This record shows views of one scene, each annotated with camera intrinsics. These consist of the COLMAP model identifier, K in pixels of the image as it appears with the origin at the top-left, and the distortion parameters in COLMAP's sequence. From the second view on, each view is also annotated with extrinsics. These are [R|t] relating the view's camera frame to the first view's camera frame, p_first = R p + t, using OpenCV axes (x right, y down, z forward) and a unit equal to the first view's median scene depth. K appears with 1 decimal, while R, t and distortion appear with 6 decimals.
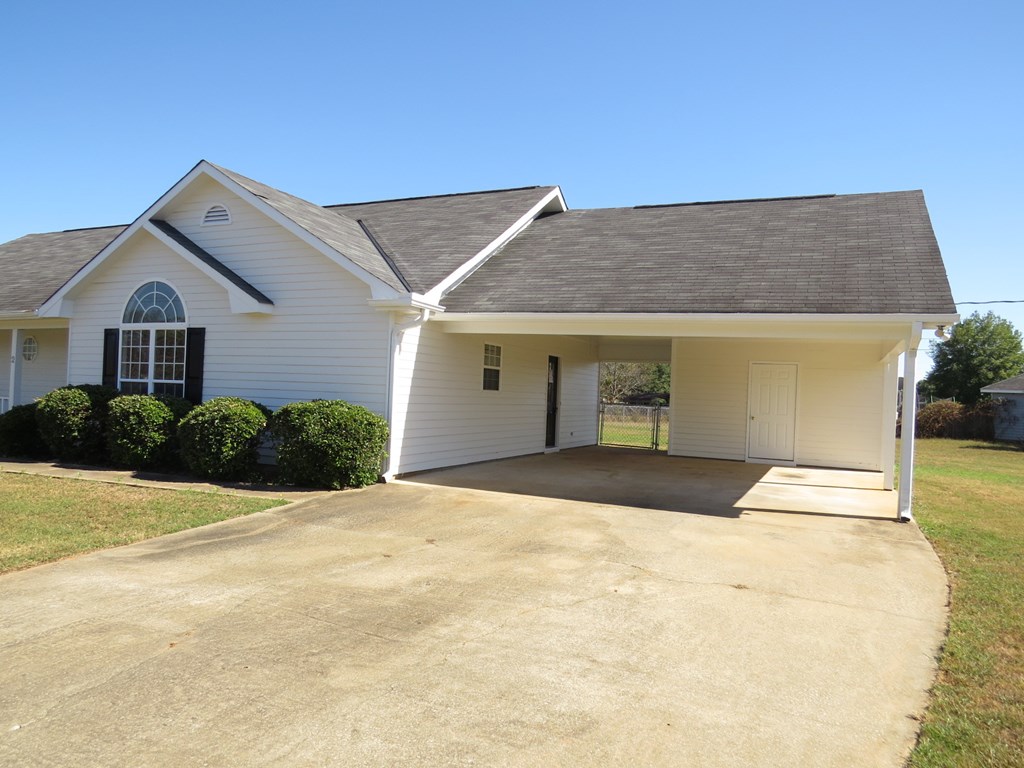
lens RADIAL K [[739.9, 0, 518.1], [0, 739.9, 379.1], [0, 0, 1]] dist [-0.007139, 0.002122]
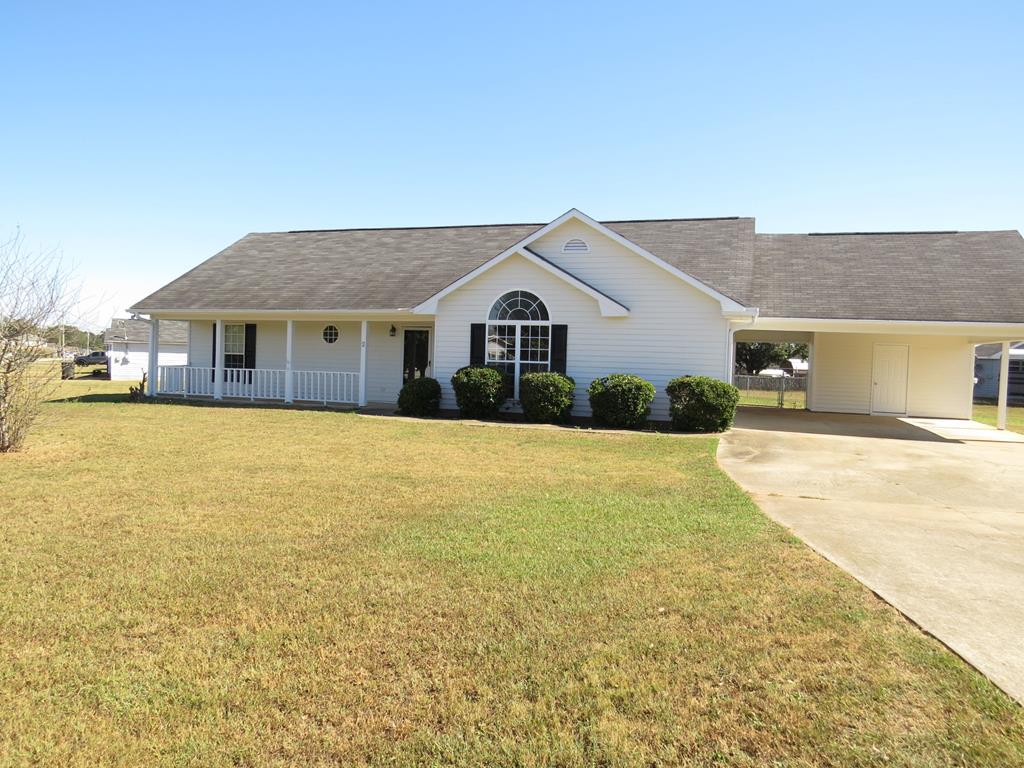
lens RADIAL K [[739.9, 0, 510.2], [0, 739.9, 388.7], [0, 0, 1]] dist [-0.007139, 0.002122]
pose [[0.993916, -0.008261, 0.109828, -0.673569], [0.001666, 0.998197, 0.060006, -0.031029], [-0.110126, -0.059458, 0.992138, -0.407074]]
